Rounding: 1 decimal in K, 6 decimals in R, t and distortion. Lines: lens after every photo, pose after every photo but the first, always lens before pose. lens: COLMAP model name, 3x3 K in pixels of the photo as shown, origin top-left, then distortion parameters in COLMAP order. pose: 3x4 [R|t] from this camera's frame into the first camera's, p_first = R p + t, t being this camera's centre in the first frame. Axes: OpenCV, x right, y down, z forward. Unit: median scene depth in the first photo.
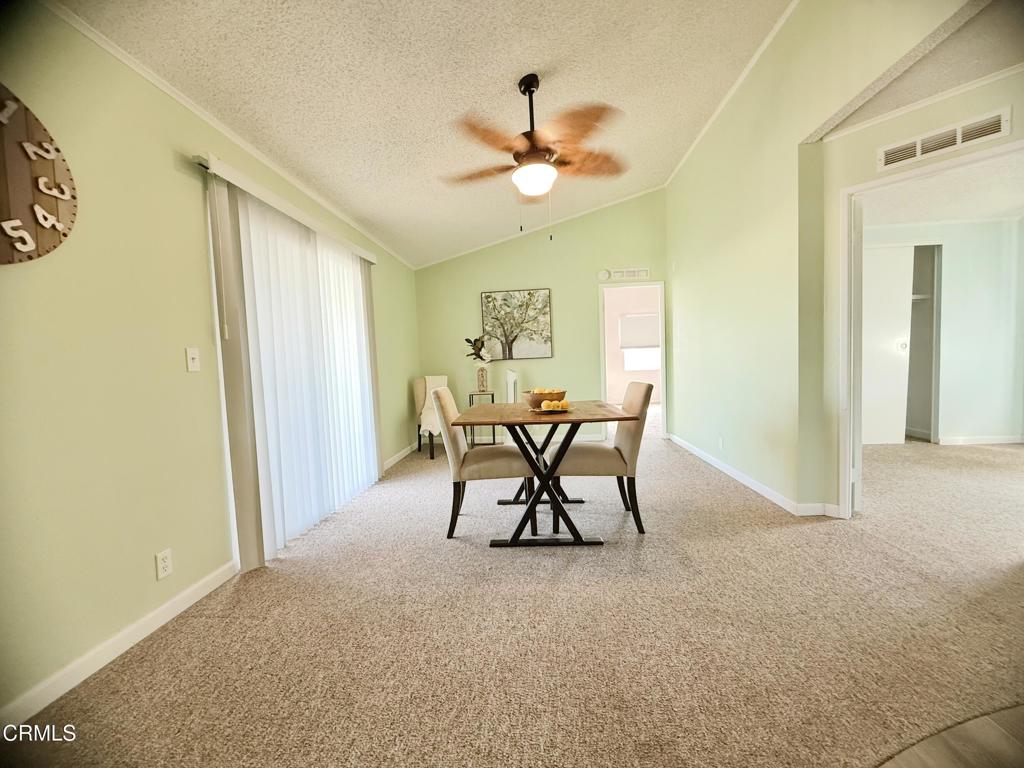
lens RADIAL K [[411.3, 0, 512.2], [0, 411.3, 386.1], [0, 0, 1]] dist [0.000525, 0.000098]
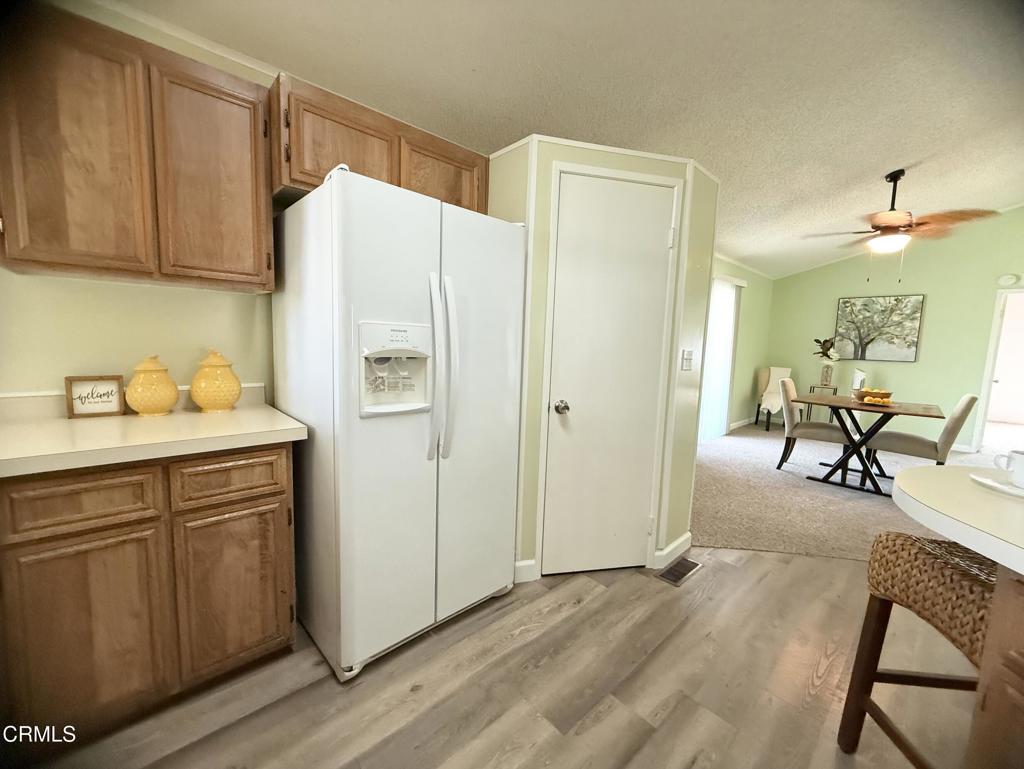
lens RADIAL K [[411.3, 0, 512.2], [0, 411.3, 386.6], [0, 0, 1]] dist [0.000525, 0.000098]
pose [[0.729358, 0.140137, -0.669625, 0.063290], [-0.101733, 0.990130, 0.096403, -0.005936], [0.676525, -0.002190, 0.736416, -0.460191]]
